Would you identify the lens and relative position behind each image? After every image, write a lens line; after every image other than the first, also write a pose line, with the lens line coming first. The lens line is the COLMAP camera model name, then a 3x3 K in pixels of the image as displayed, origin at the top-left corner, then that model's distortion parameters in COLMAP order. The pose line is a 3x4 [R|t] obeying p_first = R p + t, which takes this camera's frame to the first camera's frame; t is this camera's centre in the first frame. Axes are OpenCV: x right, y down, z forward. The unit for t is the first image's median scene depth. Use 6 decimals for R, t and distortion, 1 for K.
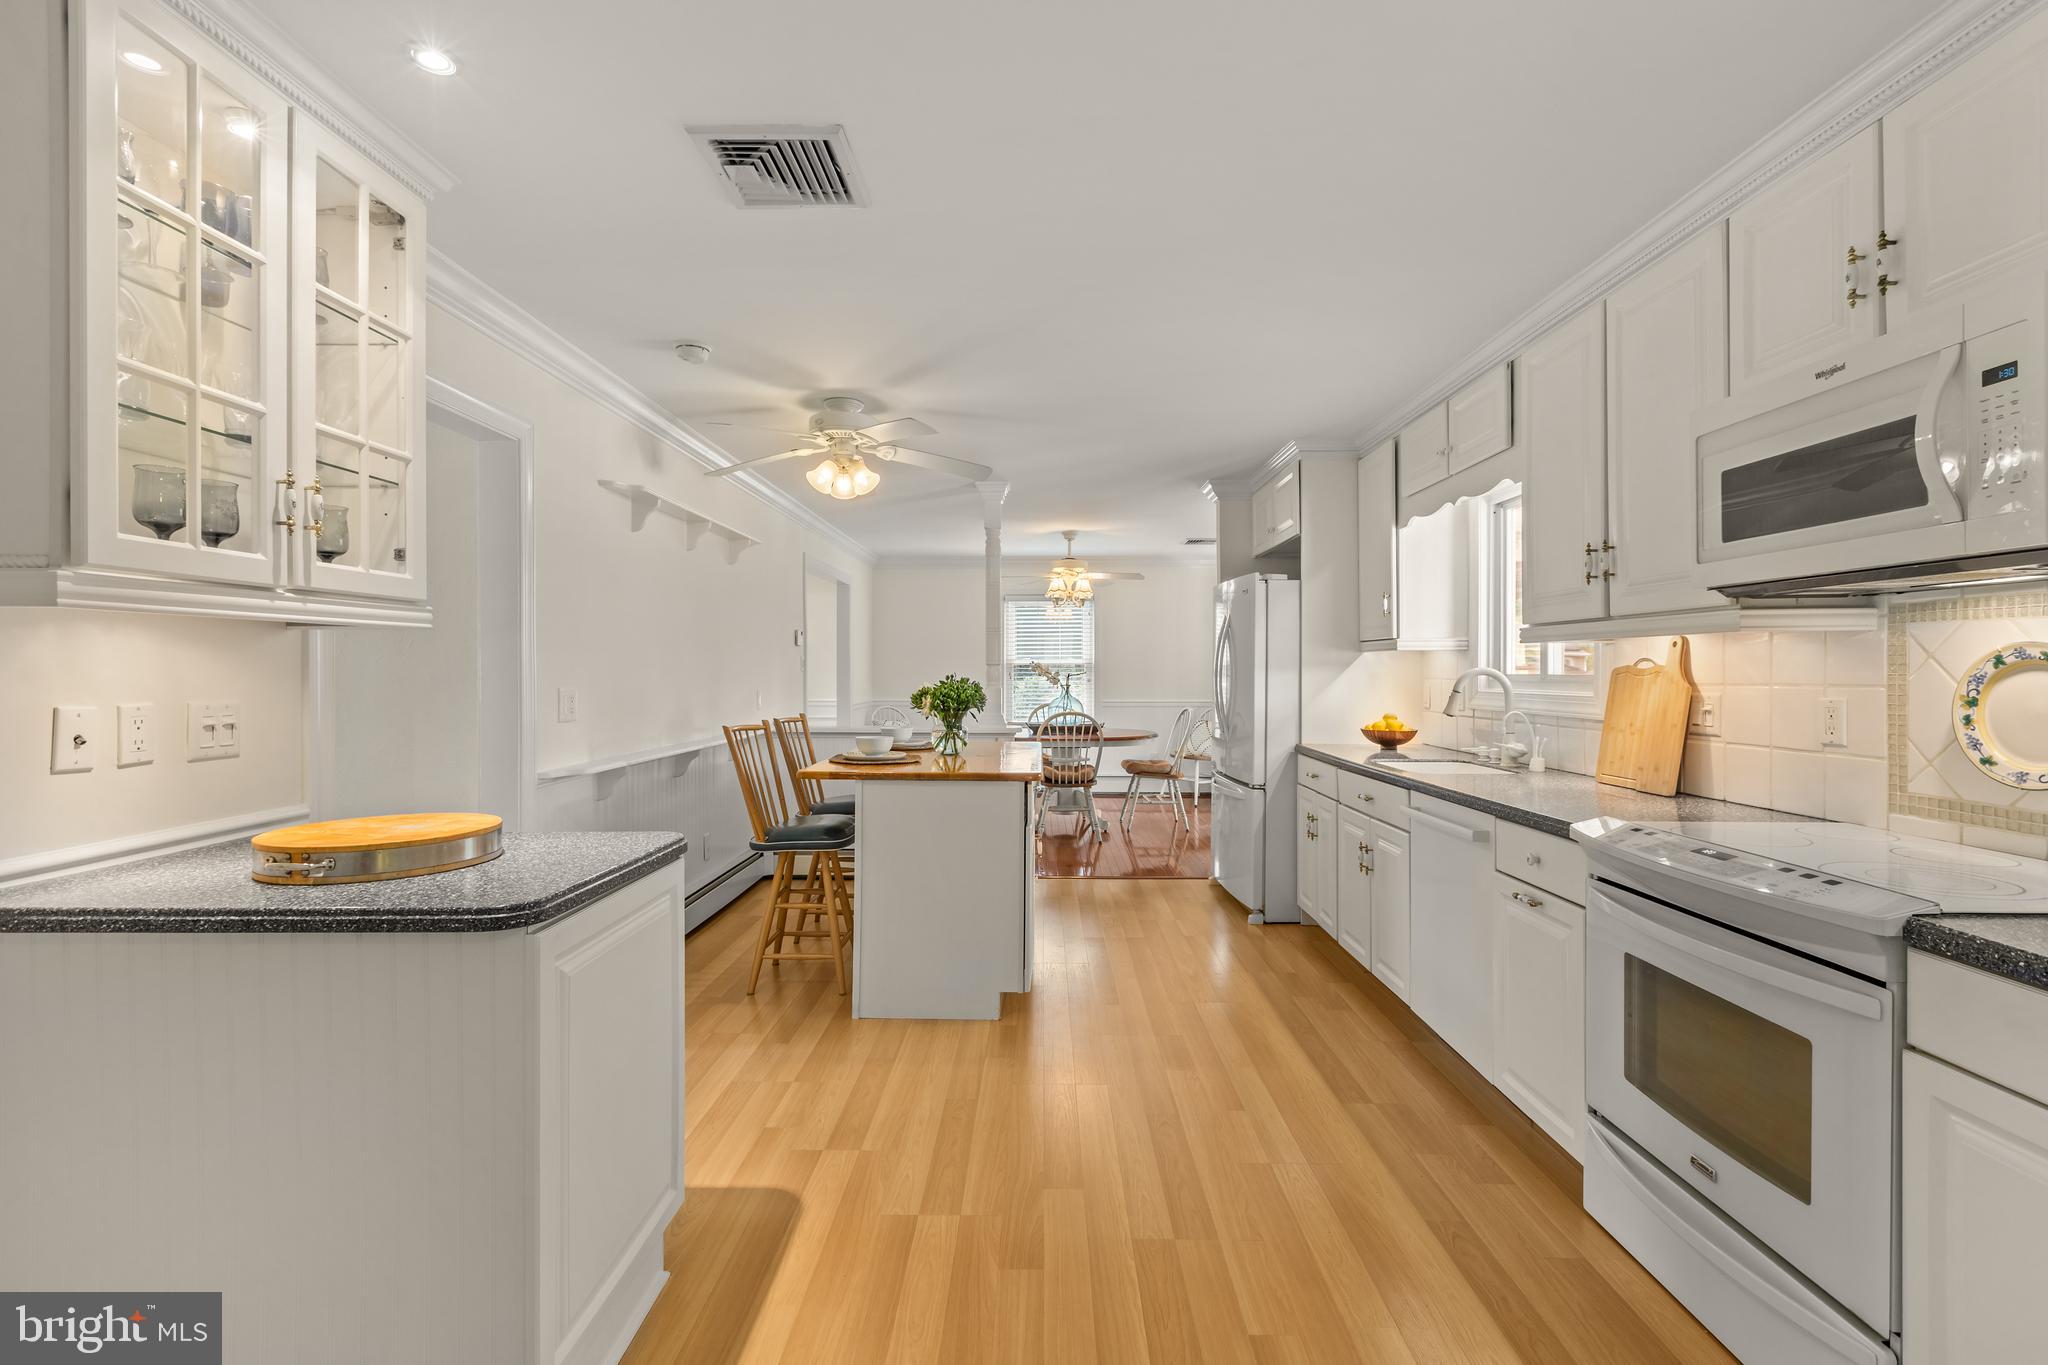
lens RADIAL K [[922.0, 0, 1022.5], [0, 922.0, 673.1], [0, 0, 1]] dist [0.004744, 0.001659]
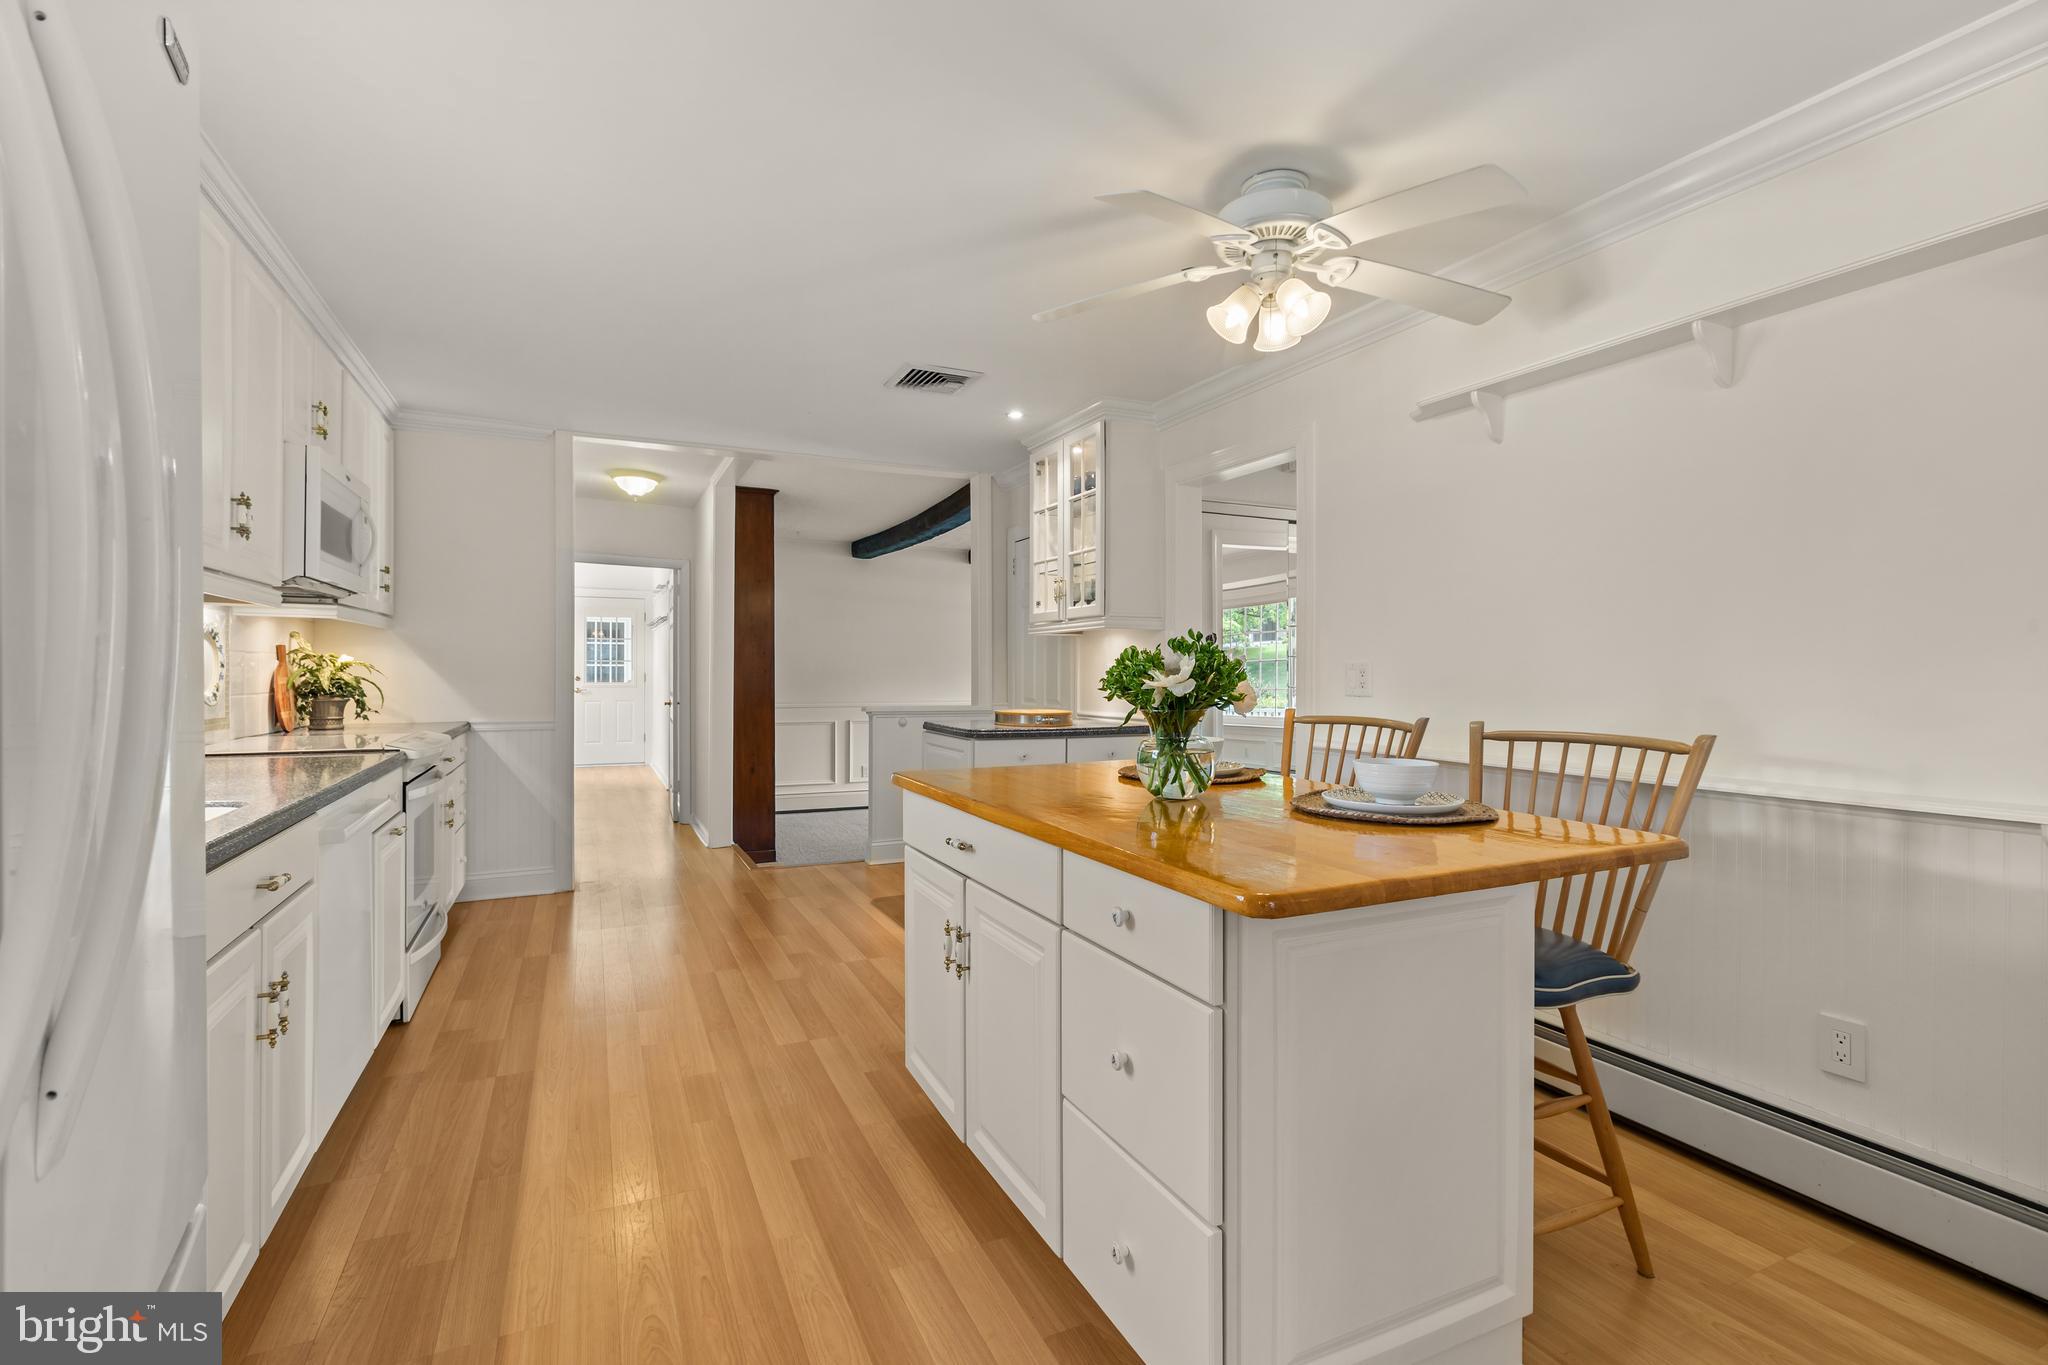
lens RADIAL K [[922.0, 0, 1027.7], [0, 922.0, 675.0], [0, 0, 1]] dist [0.004744, 0.001659]
pose [[-0.892480, 0.001974, -0.451082, 0.390056], [-0.001103, 0.999978, 0.006557, 0.038674], [0.451085, 0.006350, -0.892458, 2.608993]]
